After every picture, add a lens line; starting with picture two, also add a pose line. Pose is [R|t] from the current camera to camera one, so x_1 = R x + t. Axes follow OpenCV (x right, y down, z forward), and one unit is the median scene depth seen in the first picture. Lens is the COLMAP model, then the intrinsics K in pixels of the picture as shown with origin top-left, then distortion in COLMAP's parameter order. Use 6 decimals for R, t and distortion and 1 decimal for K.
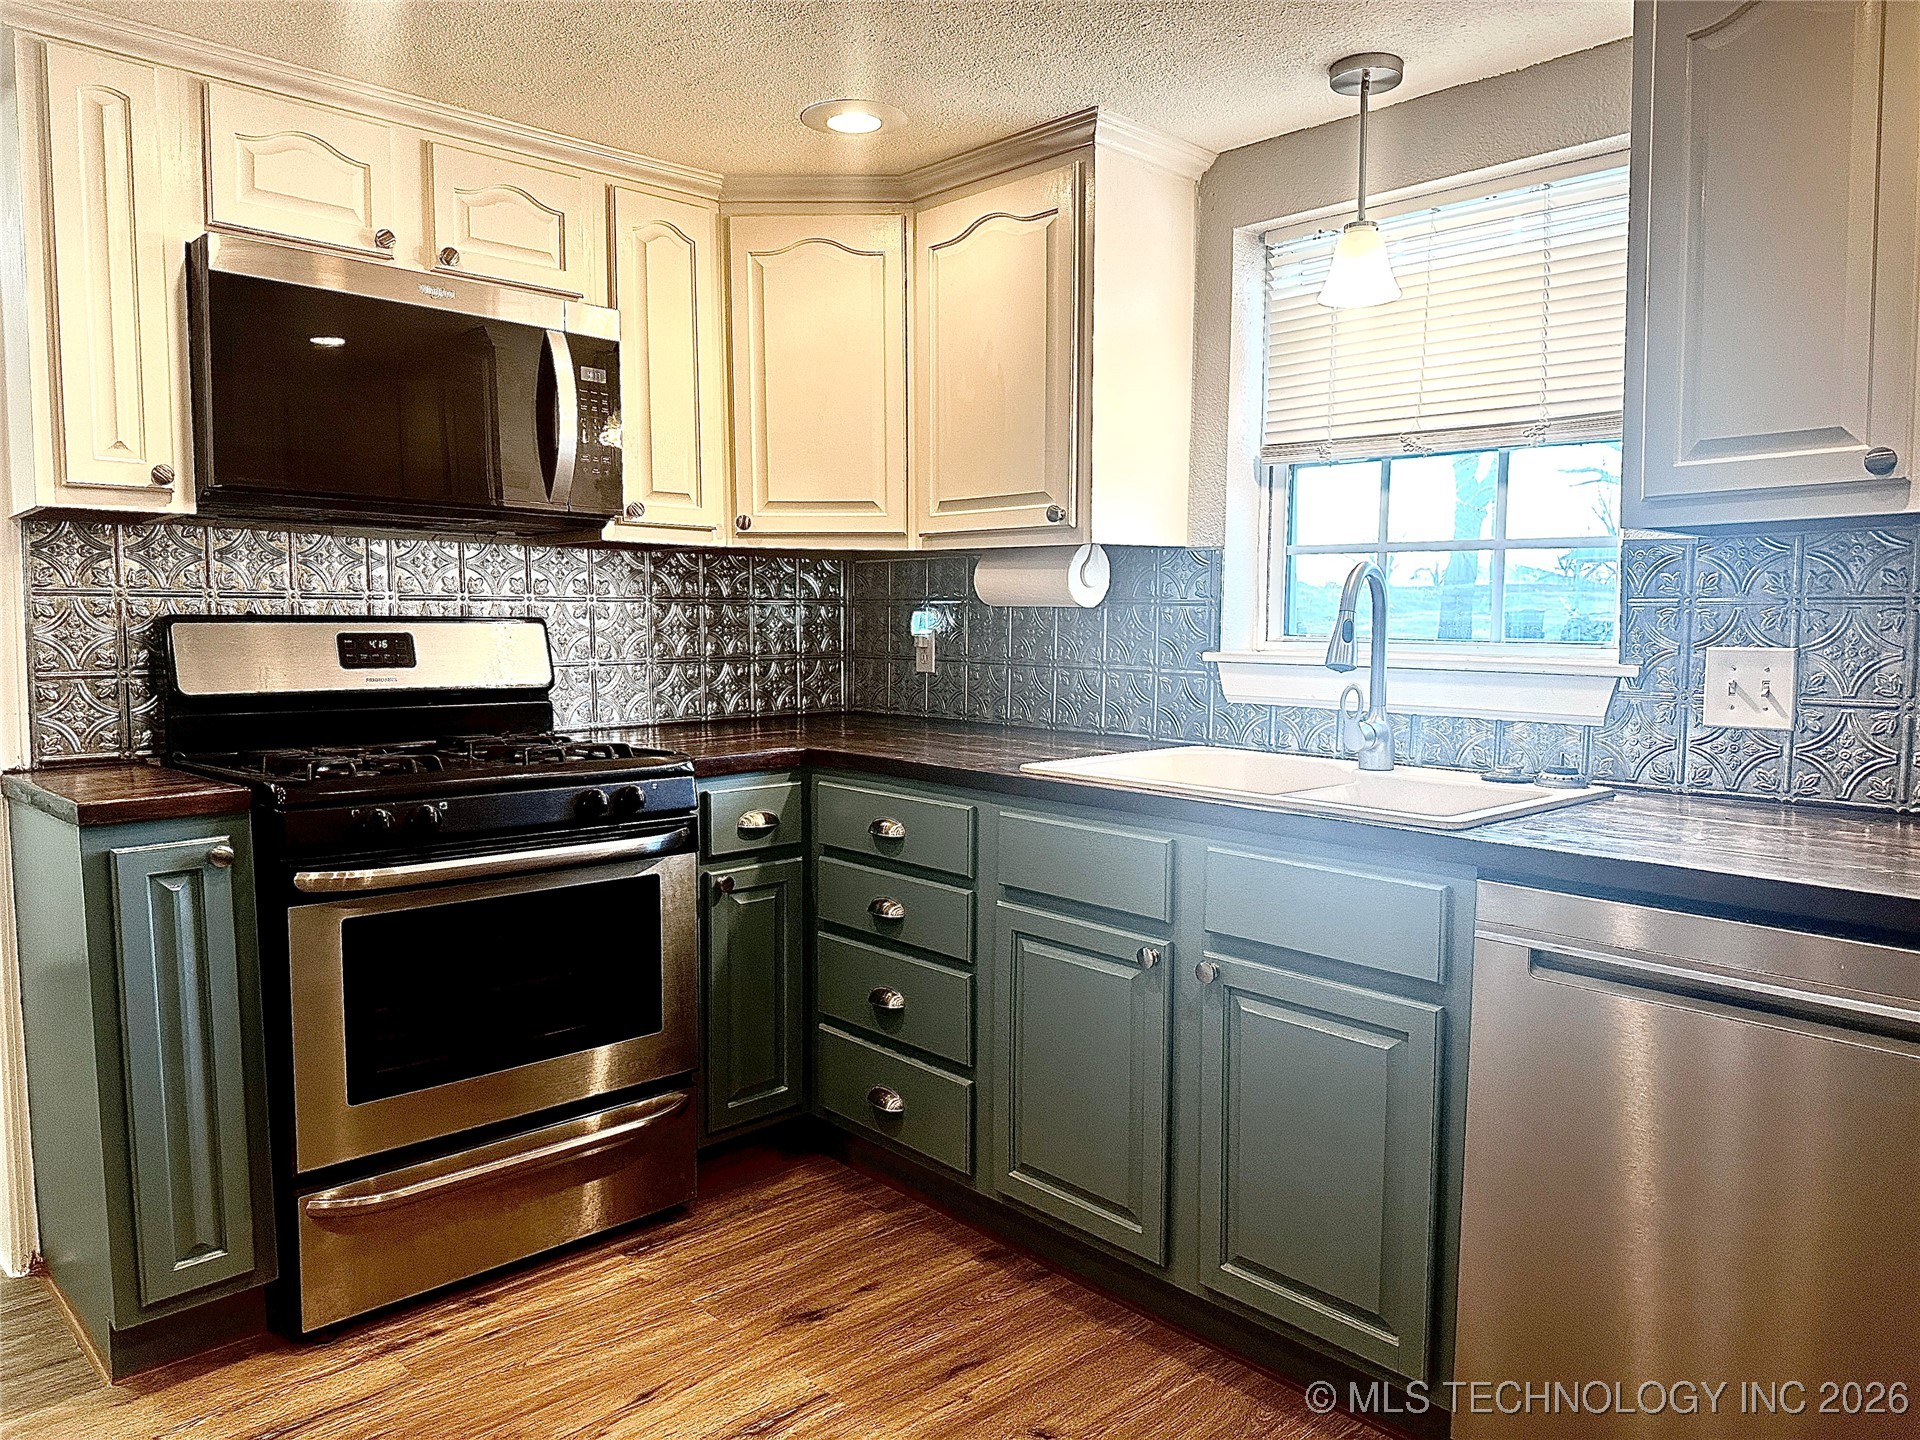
lens RADIAL K [[1330.6, 0, 960.0], [0, 1330.6, 720.0], [0, 0, 1]] dist [0.080860, -0.089354]
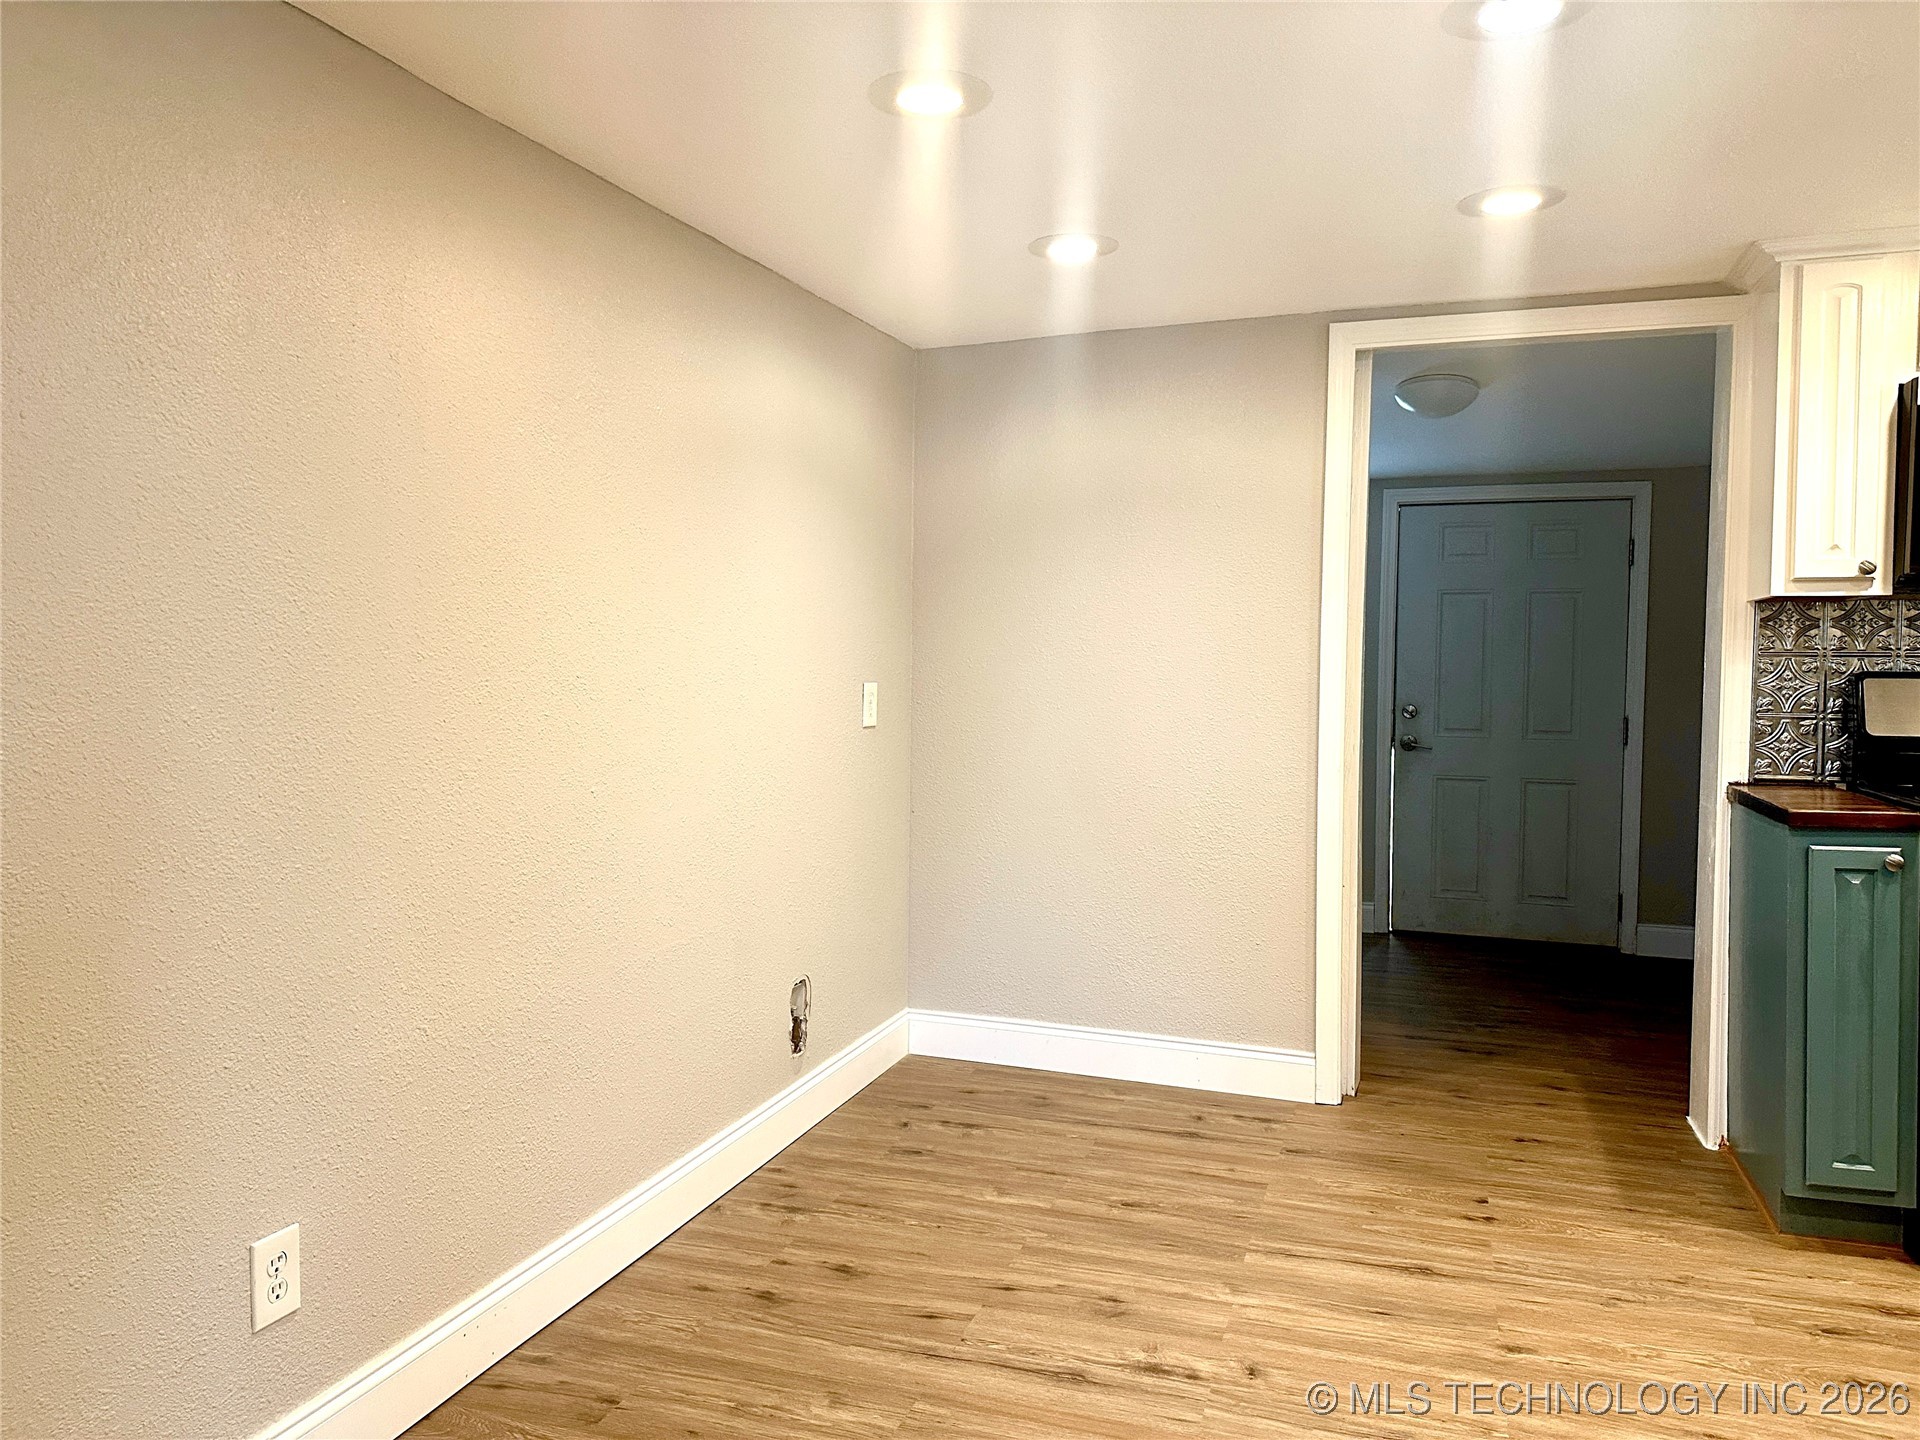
lens RADIAL K [[1330.6, 0, 960.0], [0, 1330.6, 720.0], [0, 0, 1]] dist [0.080860, -0.089354]
pose [[0.450697, 0.046258, -0.891478, 0.165469], [-0.062190, 0.997857, 0.020337, -0.005803], [0.890508, 0.046275, 0.452608, -0.319619]]
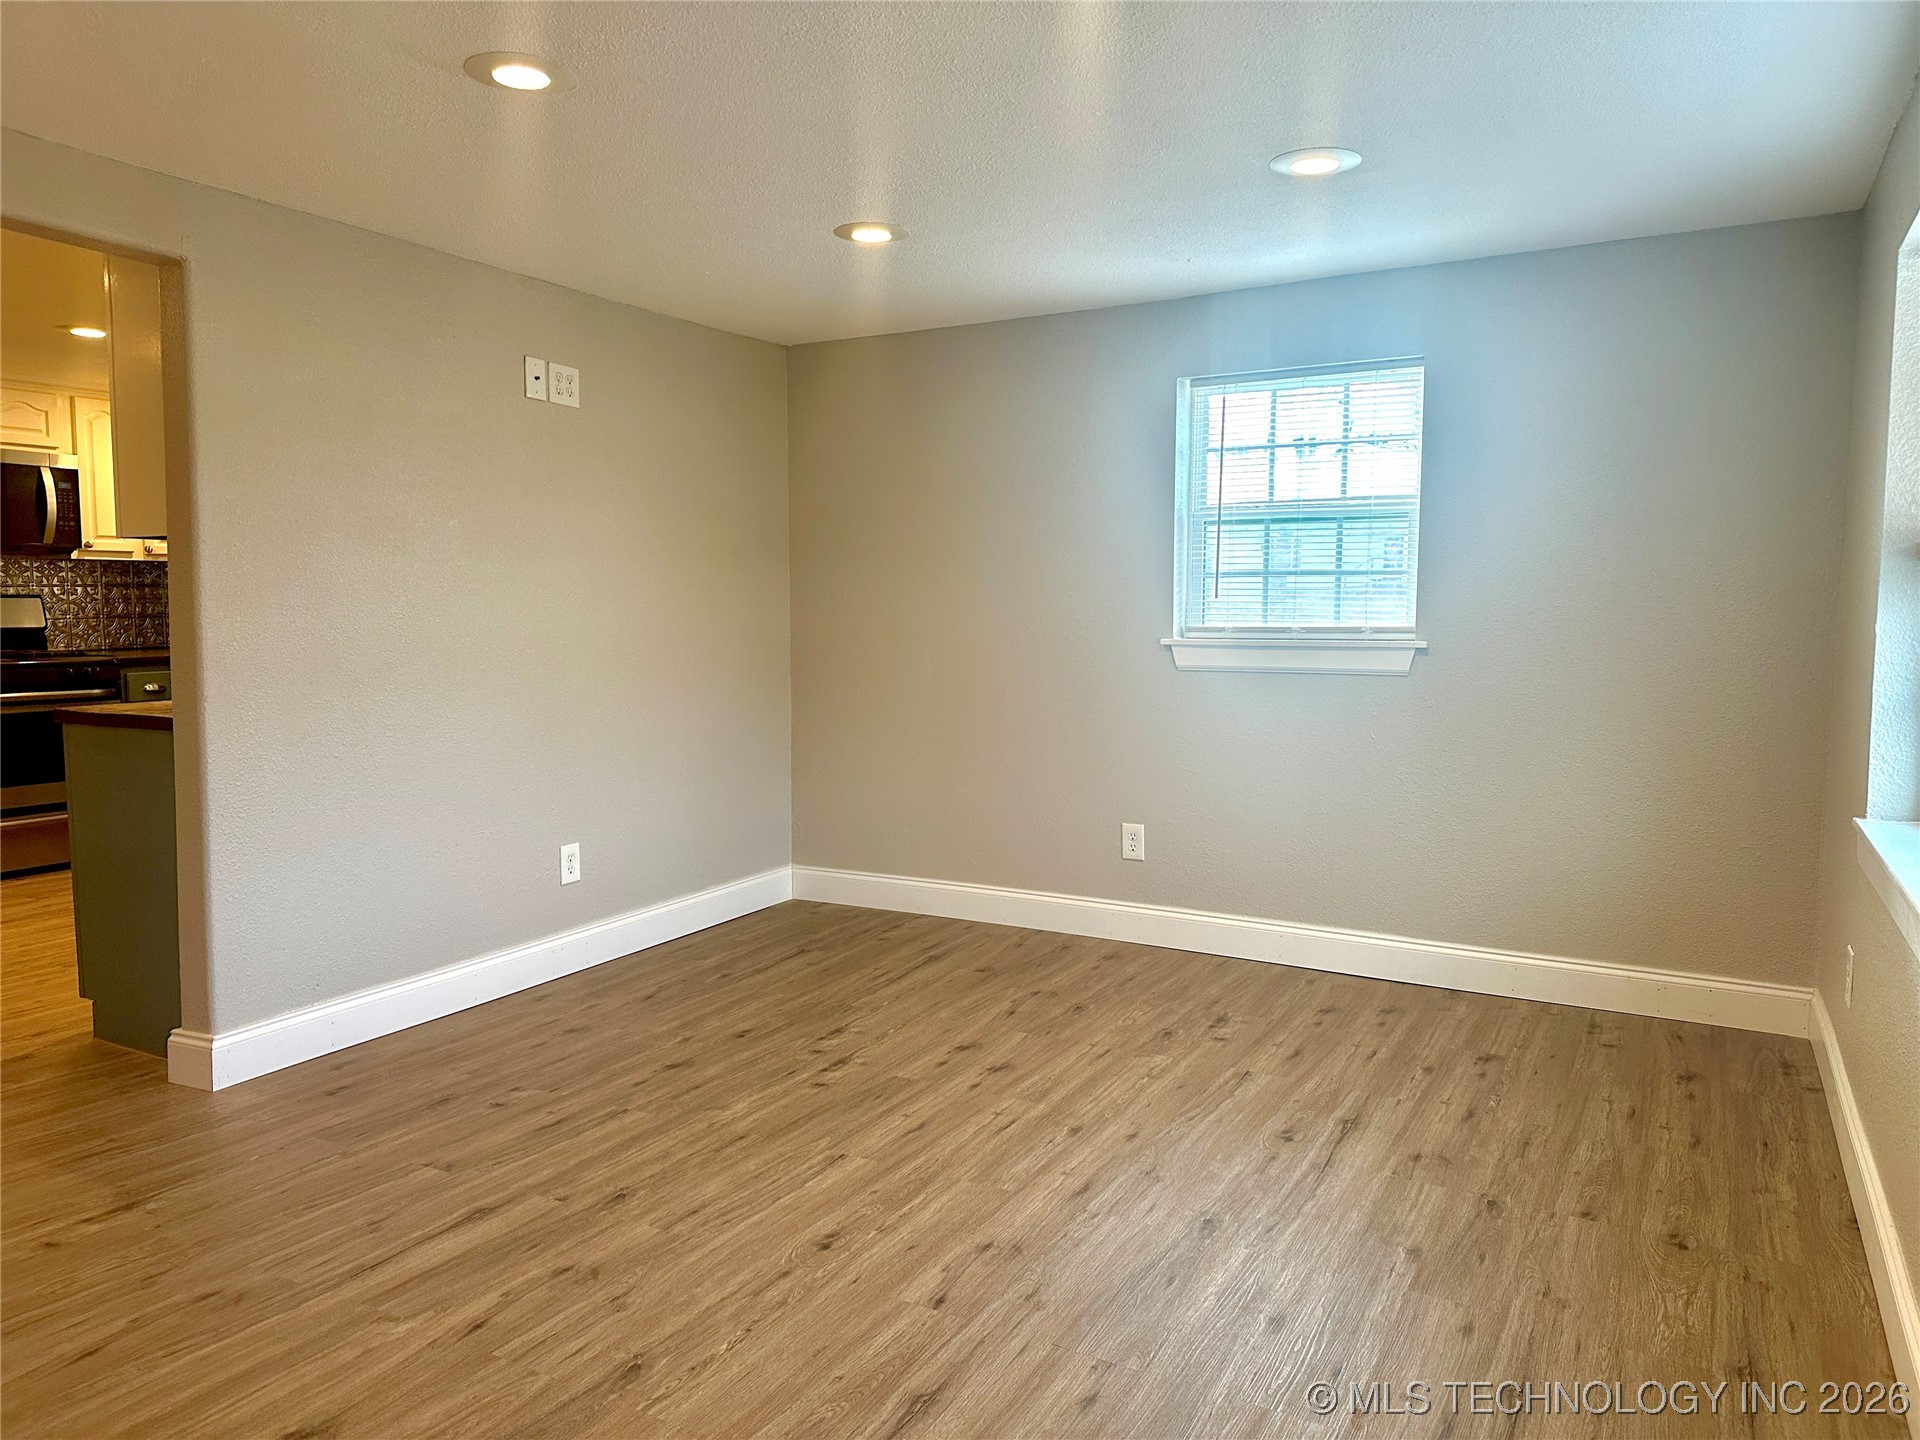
lens RADIAL K [[1333.6, 0, 962.4], [0, 1333.6, 686.8], [0, 0, 1]] dist [0.075739, -0.091802]
pose [[0.956657, -0.020438, 0.290499, 0.504219], [0.021434, 0.999770, -0.000245, 0.110025], [-0.290427, 0.006461, 0.956875, -1.617121]]
